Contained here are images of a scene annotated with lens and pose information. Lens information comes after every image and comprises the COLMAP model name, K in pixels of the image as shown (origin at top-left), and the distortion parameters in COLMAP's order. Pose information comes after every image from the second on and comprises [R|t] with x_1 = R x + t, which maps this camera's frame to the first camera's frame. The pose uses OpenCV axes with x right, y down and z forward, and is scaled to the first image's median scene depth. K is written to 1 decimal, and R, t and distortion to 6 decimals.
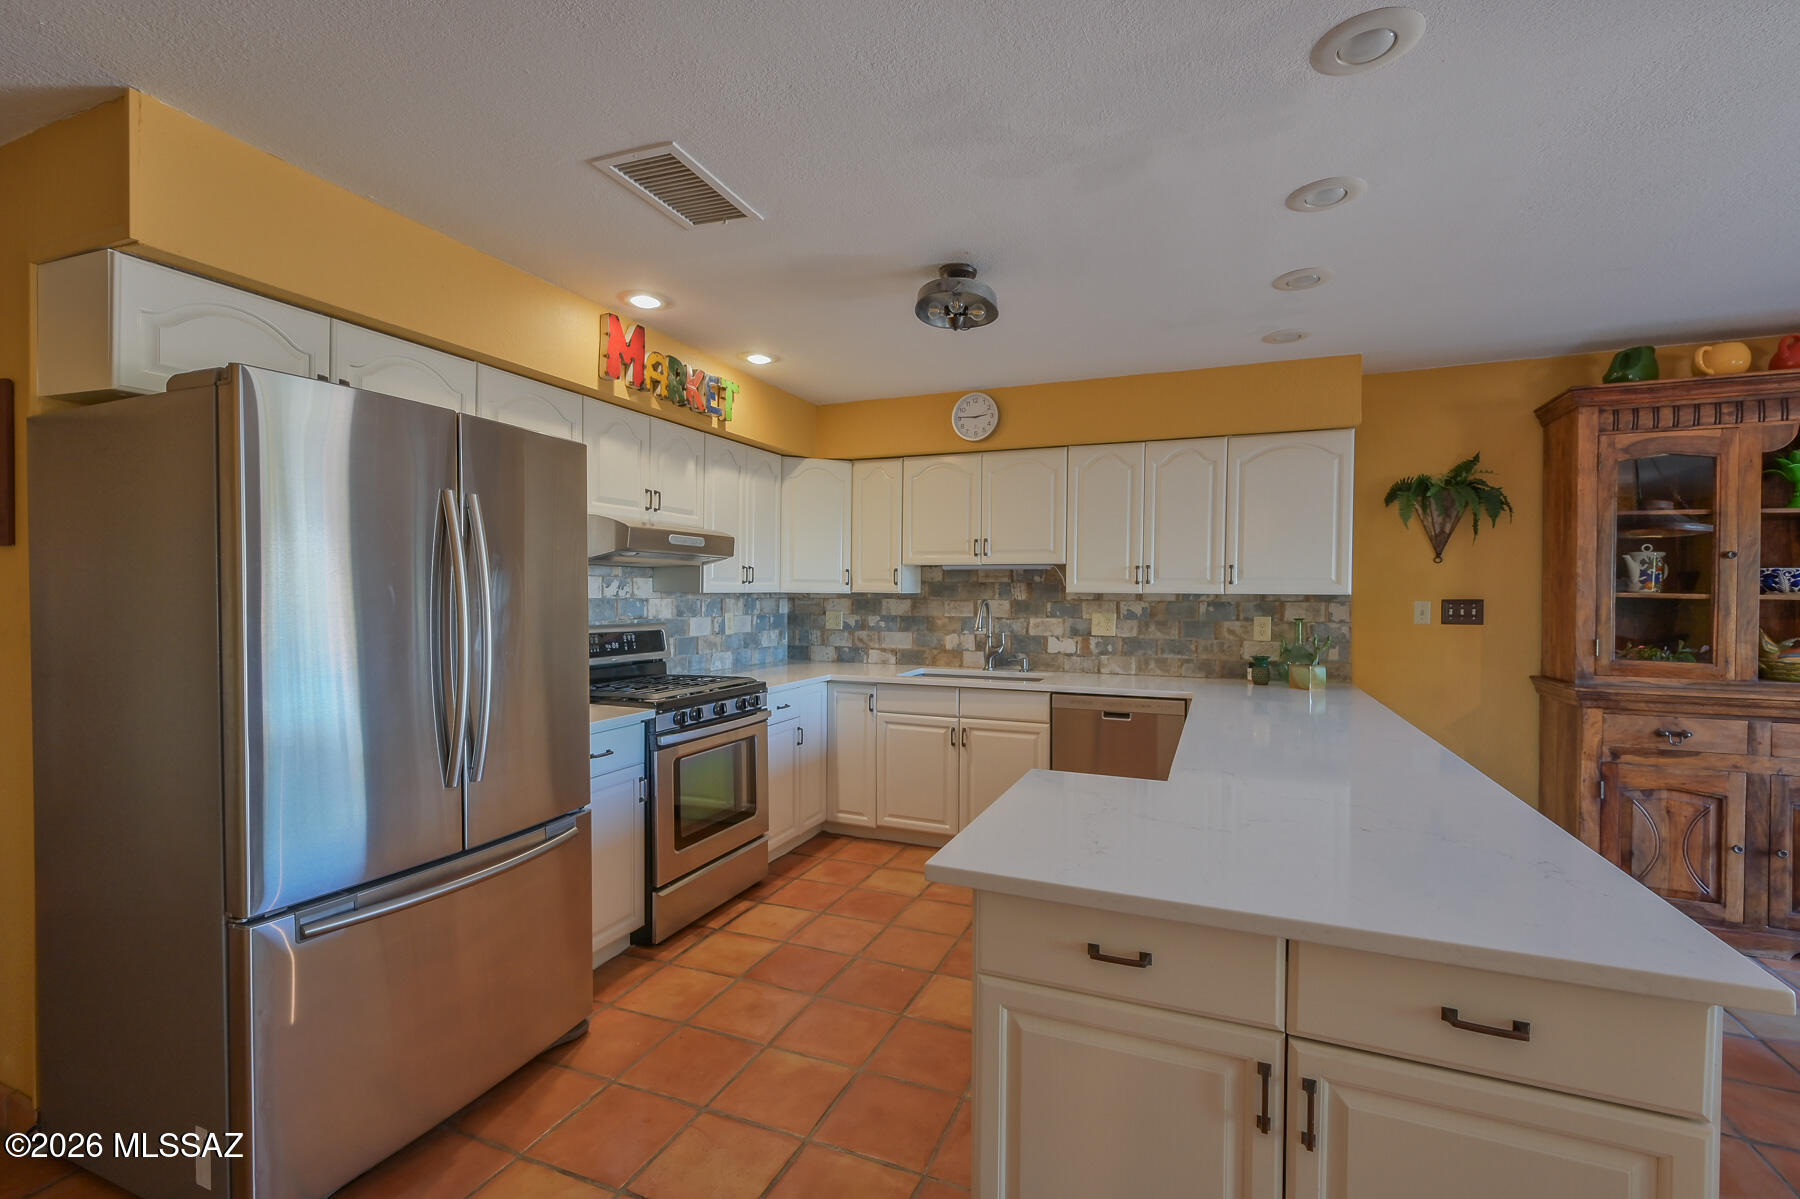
lens RADIAL K [[782.2, 0, 899.9], [0, 782.2, 599.0], [0, 0, 1]] dist [0.000090, 0.000014]
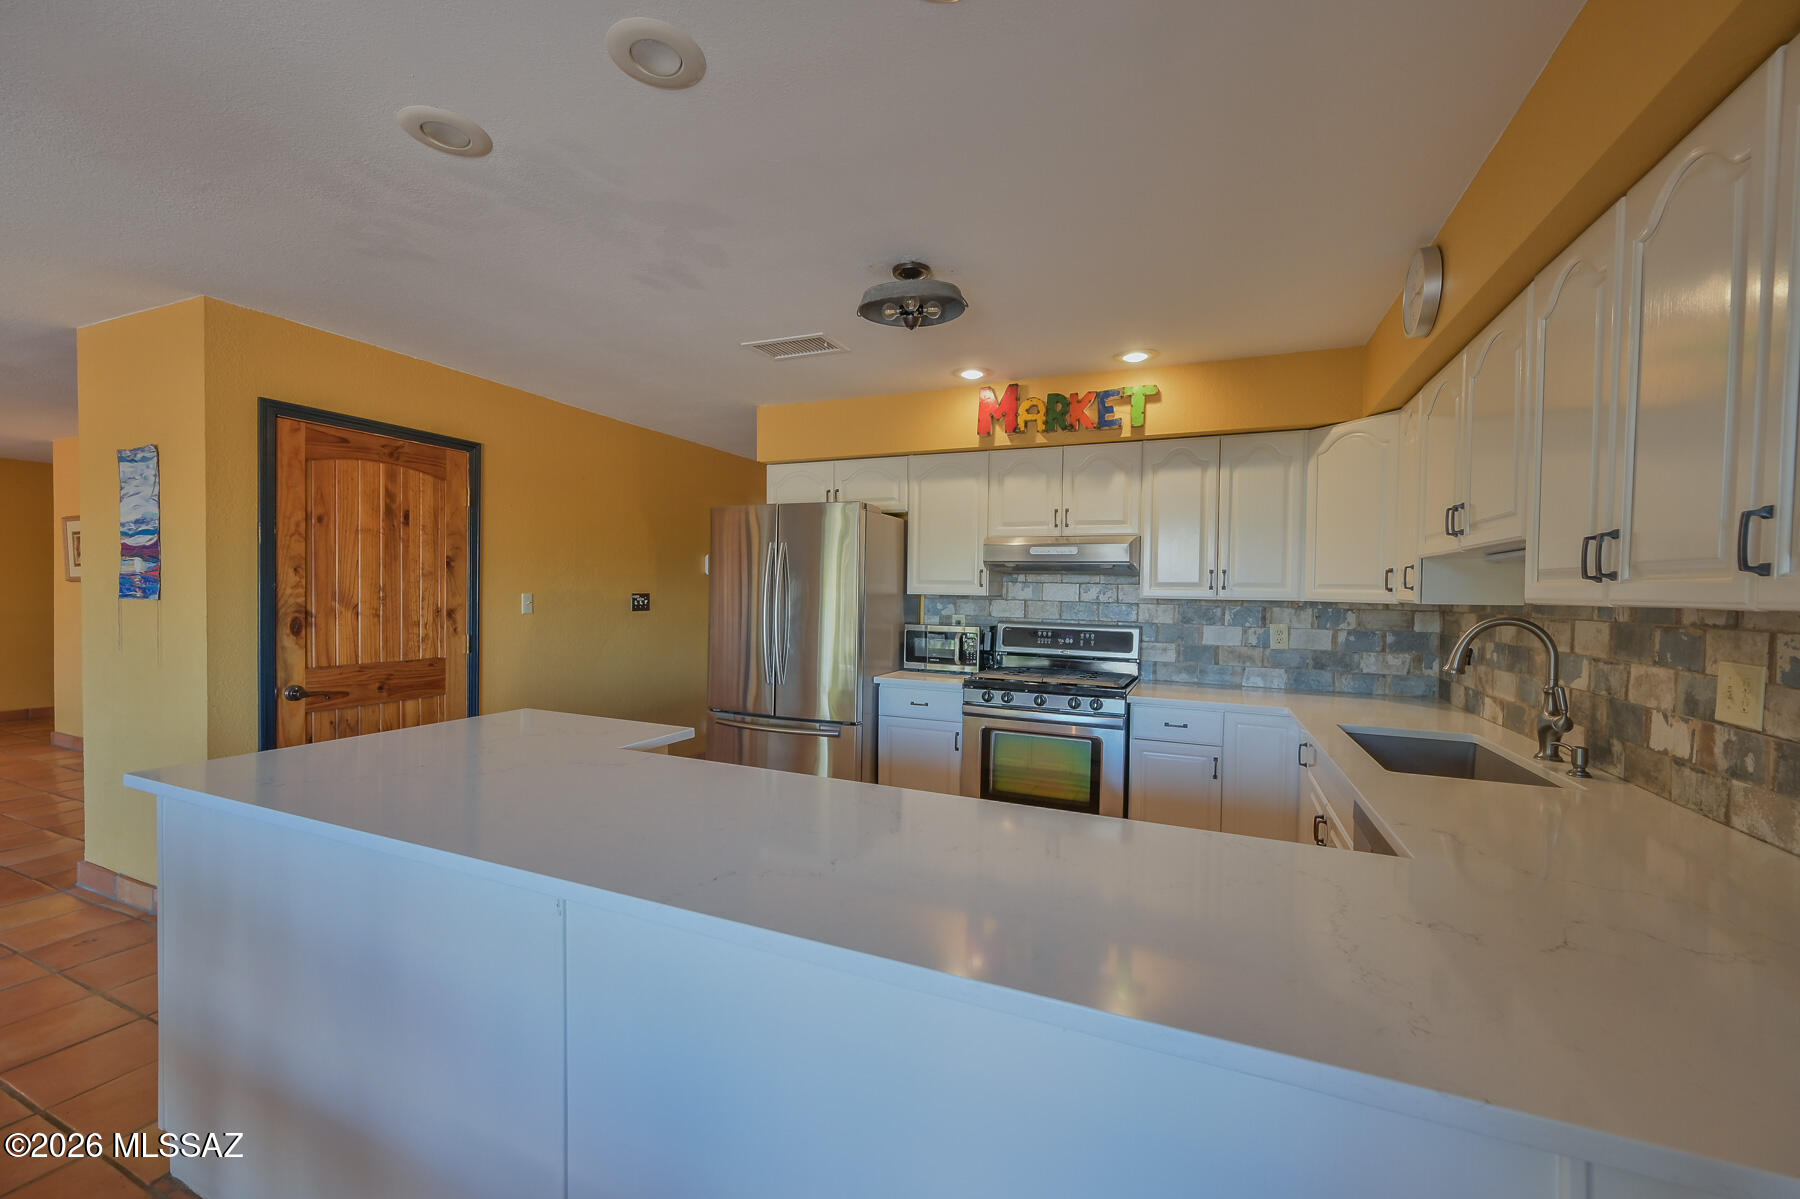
lens RADIAL K [[717.8, 0, 895.9], [0, 717.8, 606.0], [0, 0, 1]] dist [-0.000719, -0.000038]
pose [[-0.016156, 0.015513, -0.999749, 0.599908], [-0.028204, 0.999475, 0.015965, -0.003244], [0.999472, 0.028455, -0.015710, 0.608373]]
